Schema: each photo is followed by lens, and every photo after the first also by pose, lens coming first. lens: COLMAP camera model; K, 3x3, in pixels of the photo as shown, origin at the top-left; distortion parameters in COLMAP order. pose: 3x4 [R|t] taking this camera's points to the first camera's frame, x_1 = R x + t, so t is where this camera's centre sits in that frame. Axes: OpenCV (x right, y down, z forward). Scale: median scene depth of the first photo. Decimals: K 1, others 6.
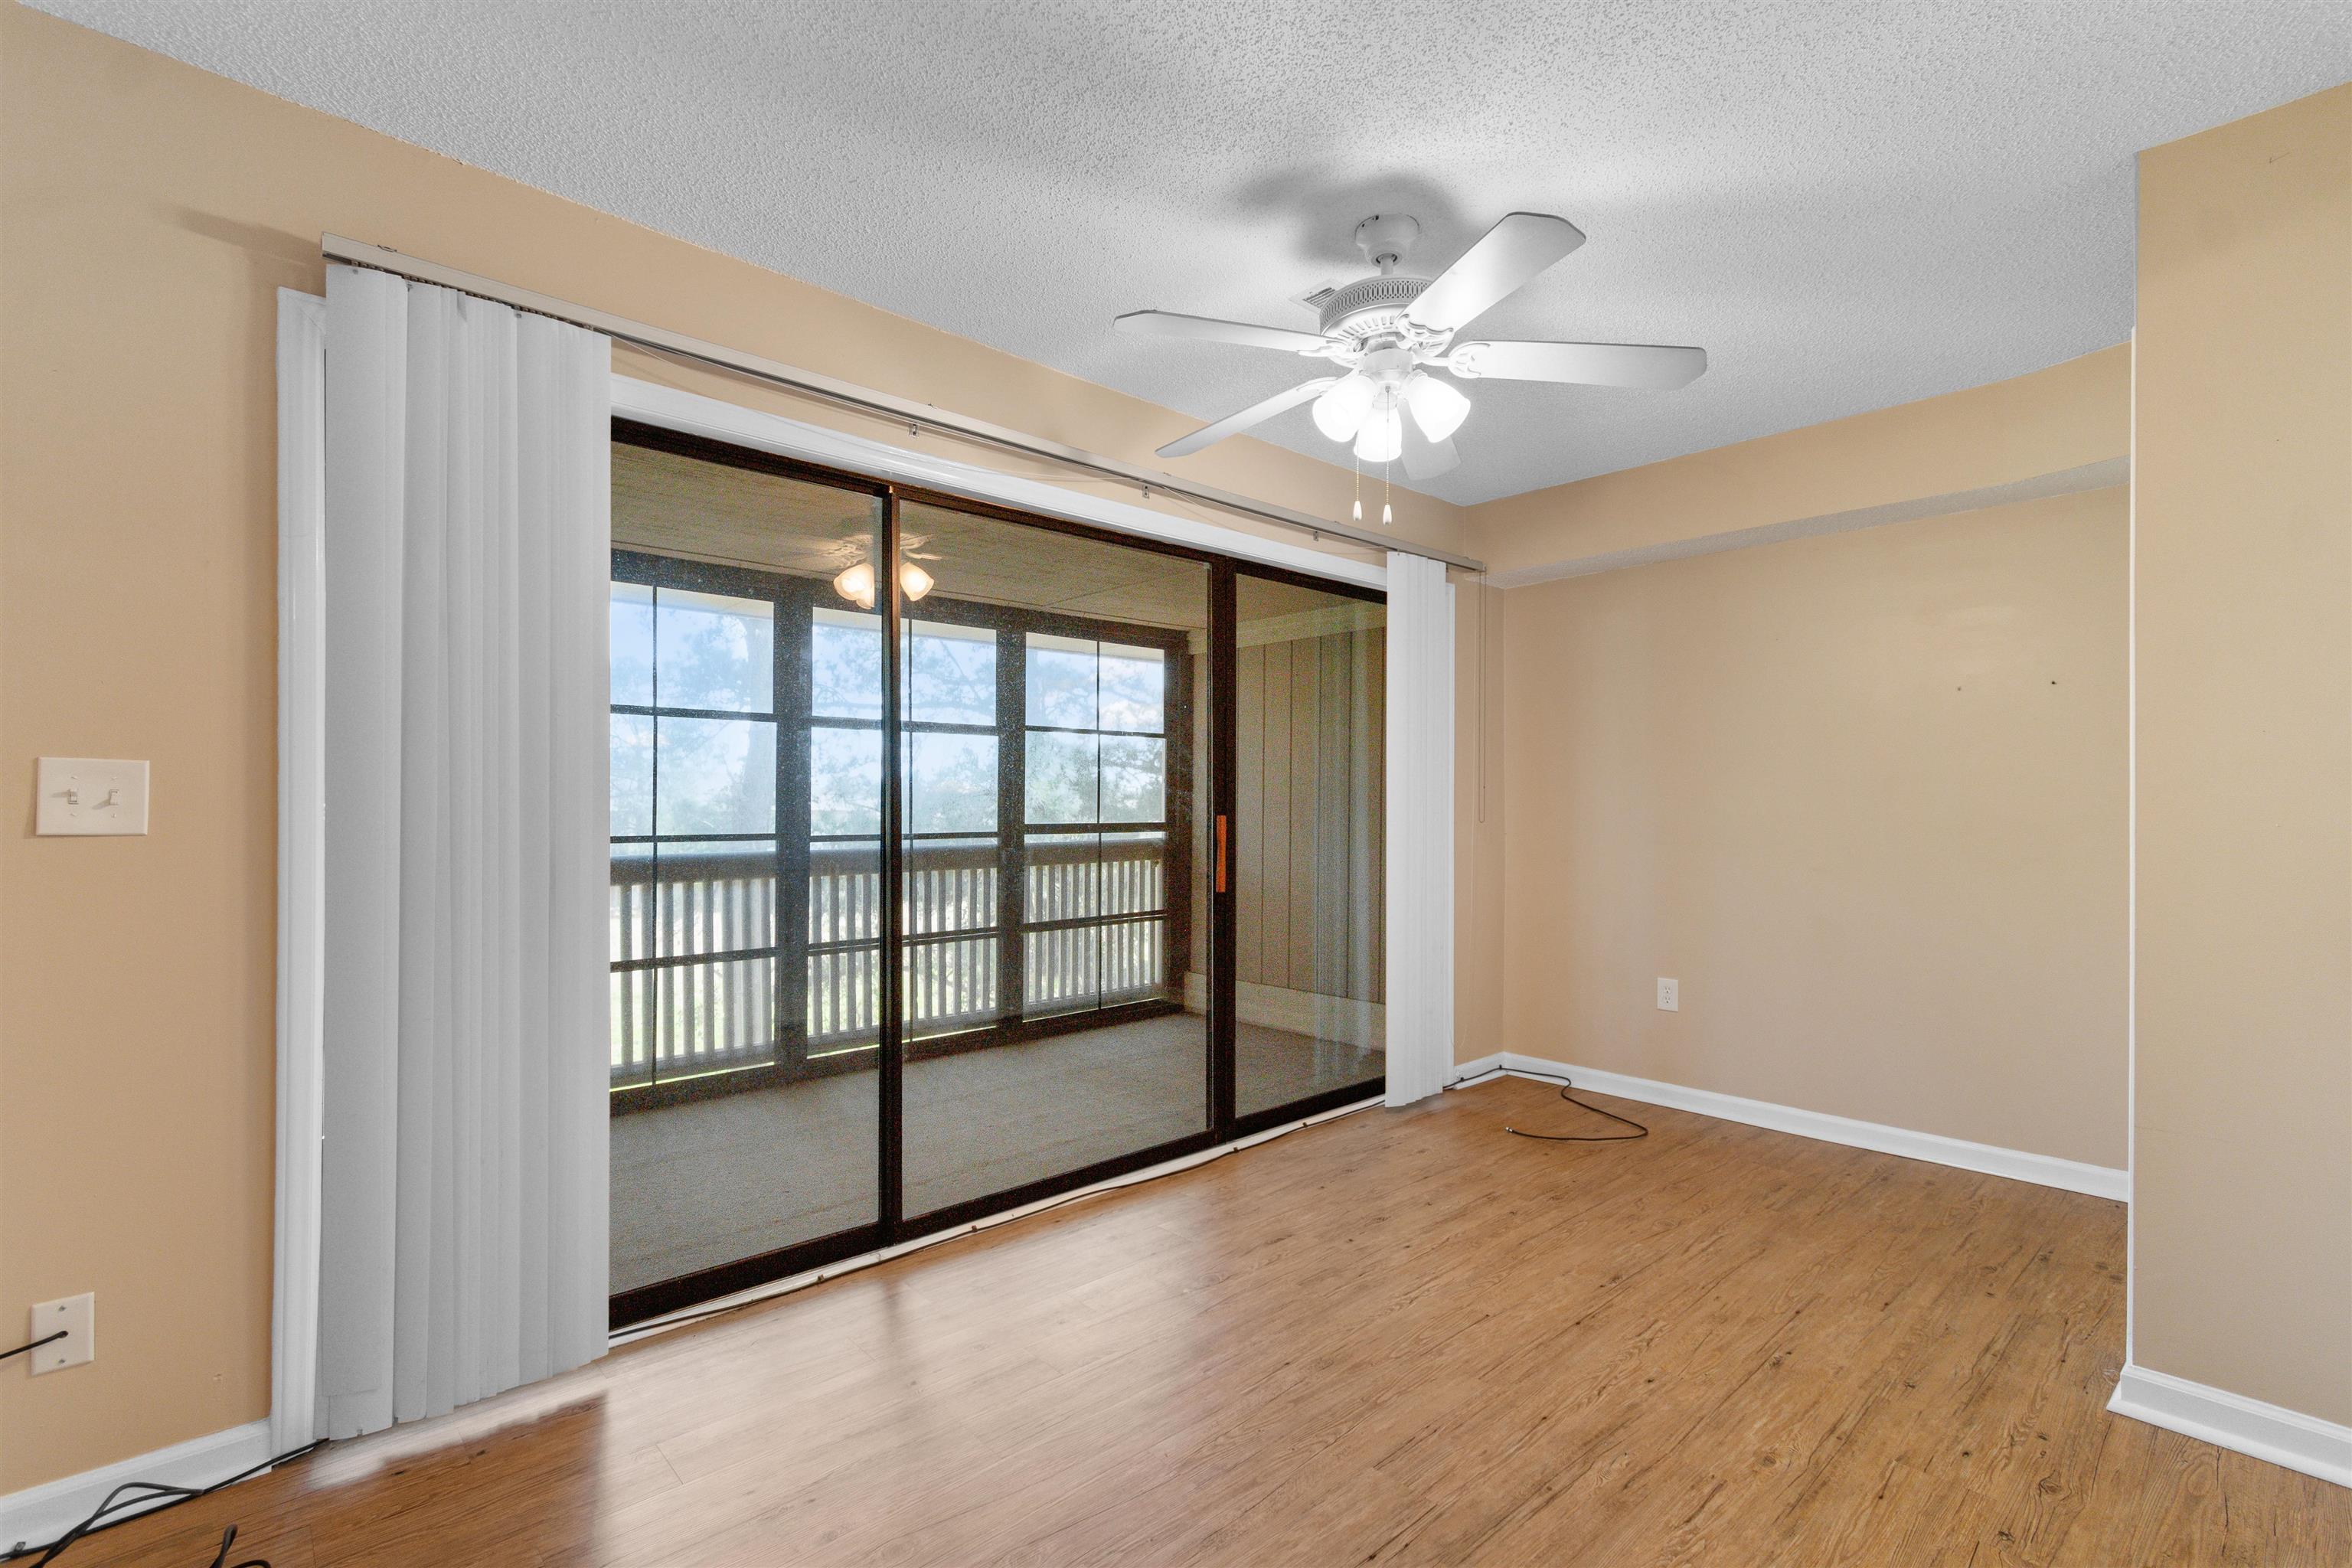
lens RADIAL K [[1056.1, 0, 1169.2], [0, 1056.1, 803.0], [0, 0, 1]] dist [0.007832, -0.000488]
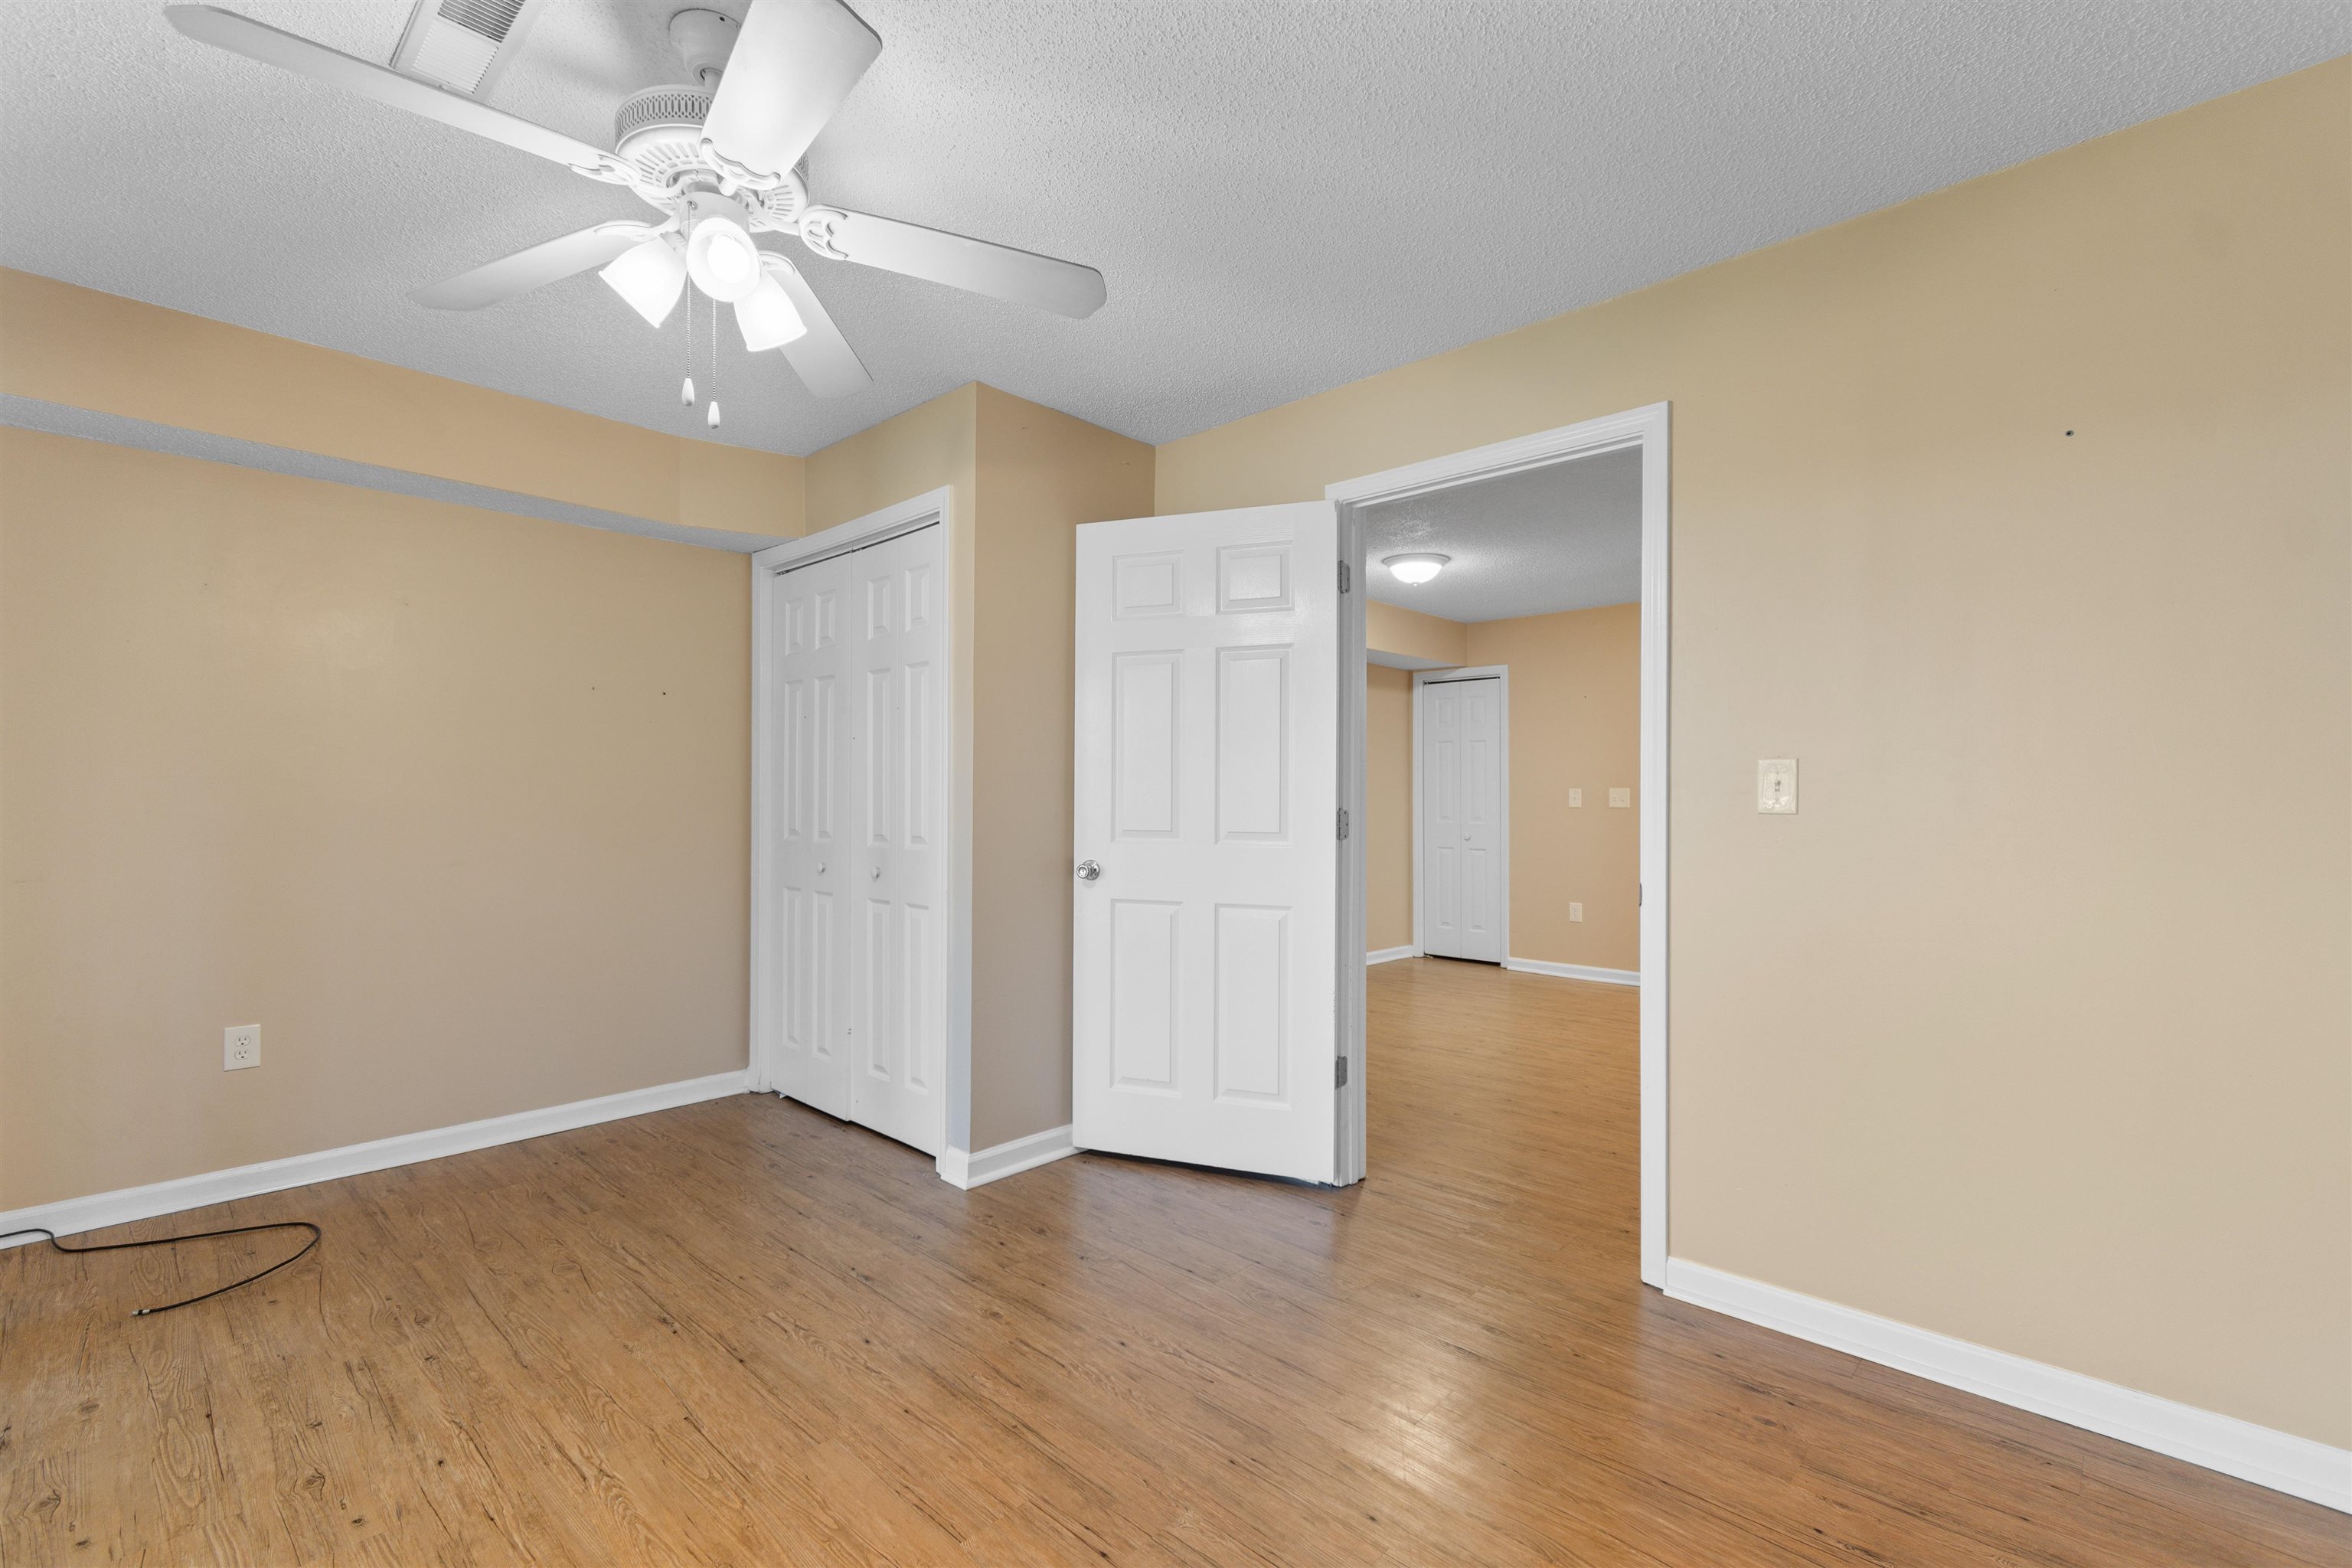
lens RADIAL K [[1038.5, 0, 1180.1], [0, 1038.5, 796.4], [0, 0, 1]] dist [0.003871, -0.000740]
pose [[-0.080328, -0.003650, 0.996762, -0.470259], [-0.005549, 0.999979, 0.003215, -0.002572], [-0.996753, -0.005273, -0.080346, 0.605126]]
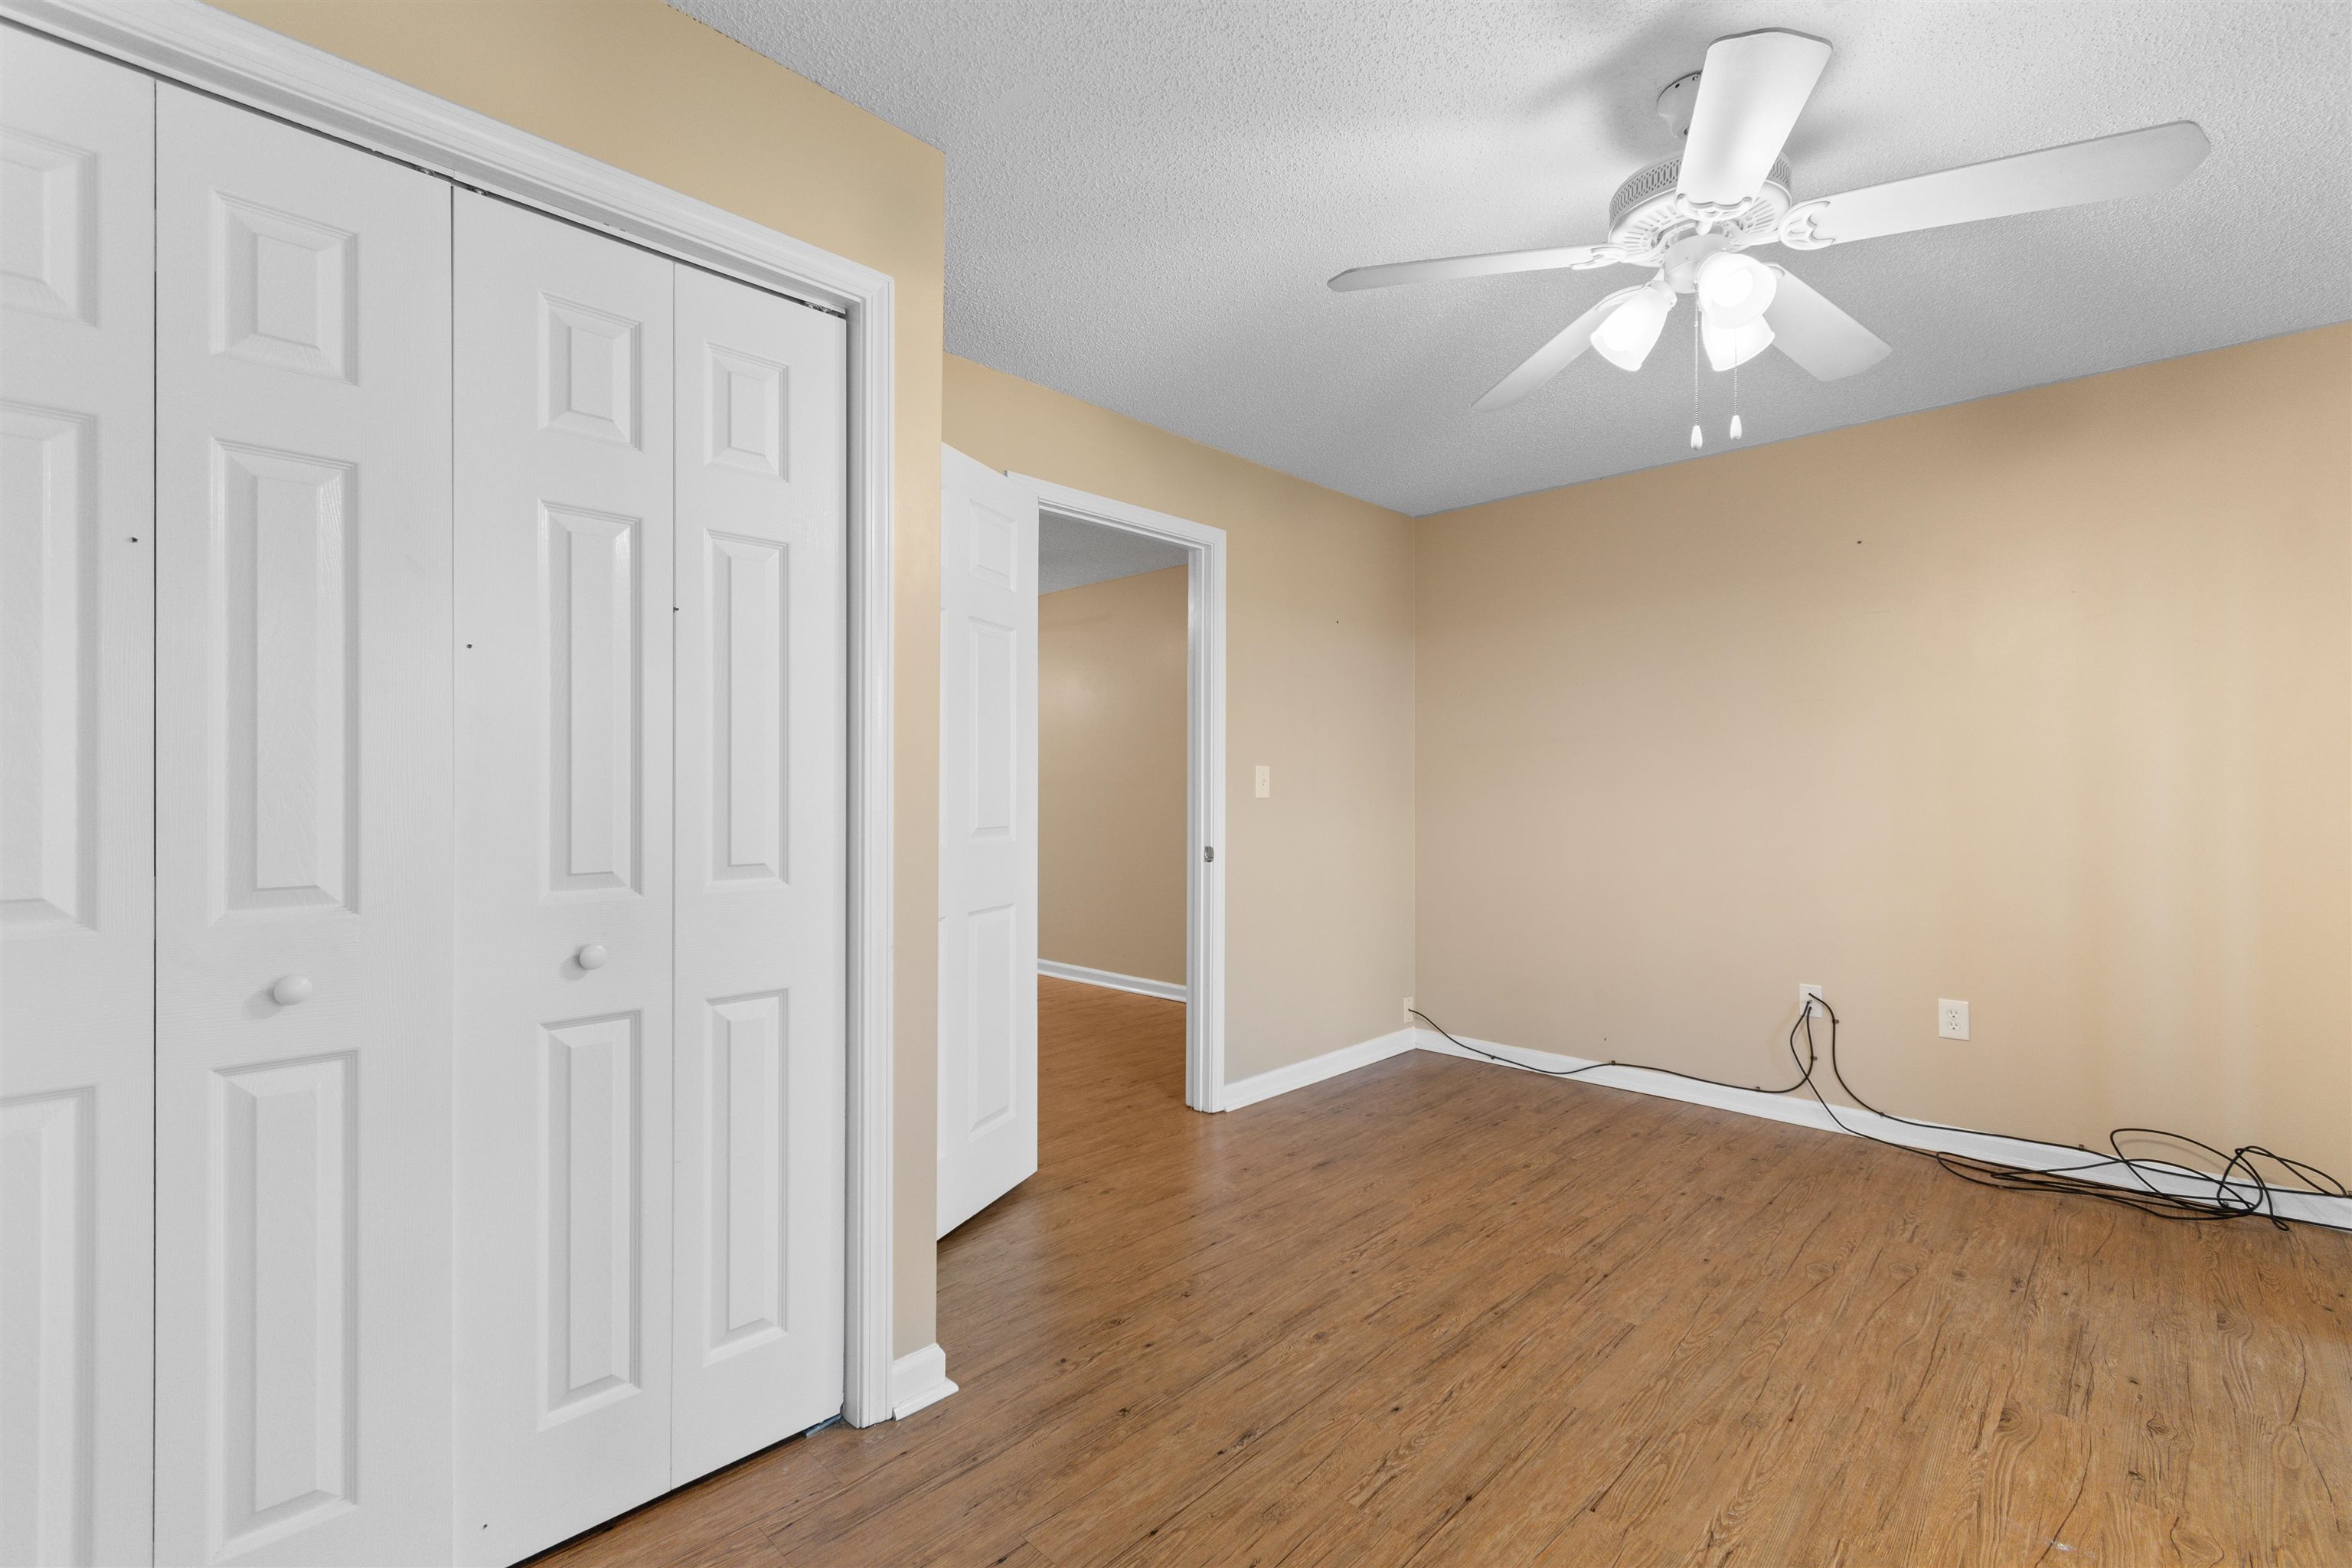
lens RADIAL K [[1036.8, 0, 1172.0], [0, 1036.8, 784.6], [0, 0, 1]] dist [0.001471, -0.000613]
pose [[-0.997480, -0.004081, -0.070830, 0.558435], [-0.003556, 0.999965, -0.007527, 0.004796], [0.070858, -0.007256, -0.997460, 1.479127]]
